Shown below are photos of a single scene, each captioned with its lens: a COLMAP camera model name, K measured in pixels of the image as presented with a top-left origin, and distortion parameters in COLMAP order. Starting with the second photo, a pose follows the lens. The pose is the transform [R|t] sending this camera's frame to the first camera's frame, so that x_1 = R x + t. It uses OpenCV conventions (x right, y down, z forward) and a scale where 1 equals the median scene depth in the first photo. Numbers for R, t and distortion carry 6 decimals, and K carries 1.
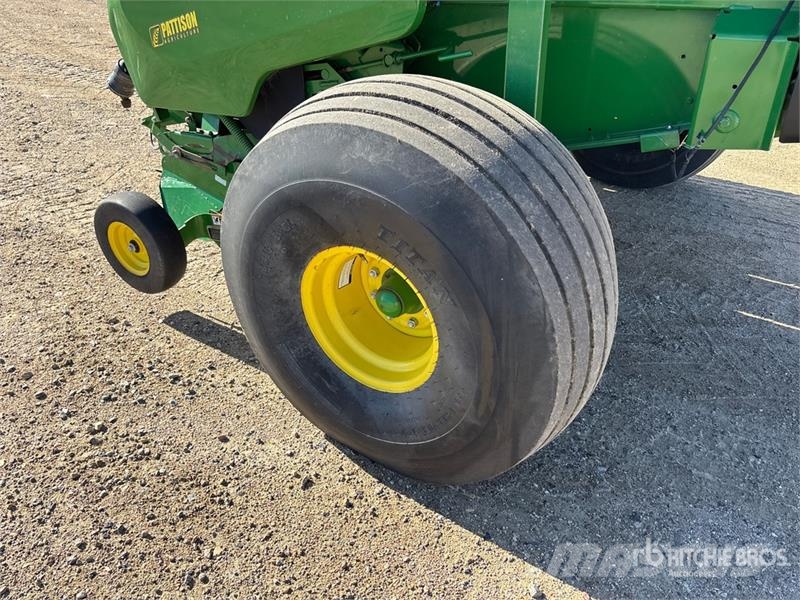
lens RADIAL K [[602.4, 0, 392.6], [0, 602.4, 291.3], [0, 0, 1]] dist [0.043956, -0.049875]
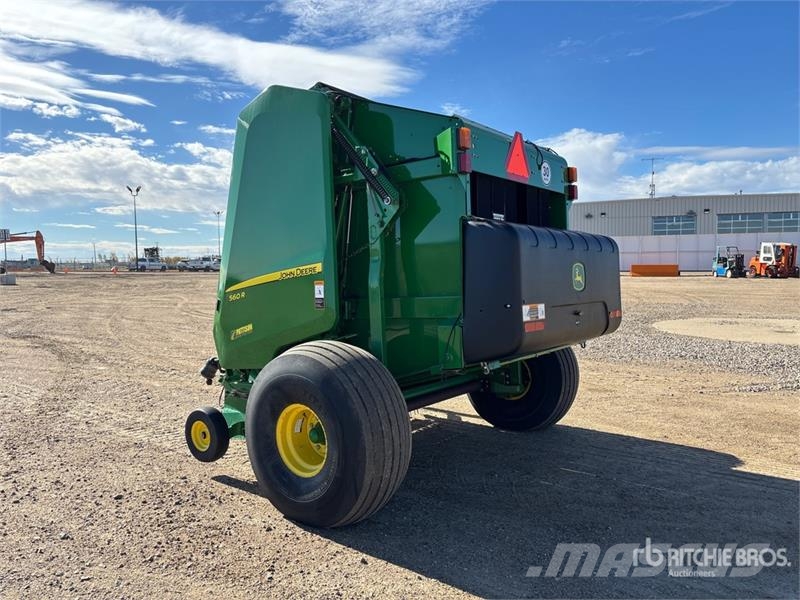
lens RADIAL K [[610.2, 0, 403.7], [0, 610.2, 294.0], [0, 0, 1]] dist [0.019434, -0.005326]
pose [[0.996909, -0.012600, -0.077545, 0.479662], [-0.027342, 0.869697, -0.492828, 0.633552], [0.073650, 0.493425, 0.866664, -1.134093]]
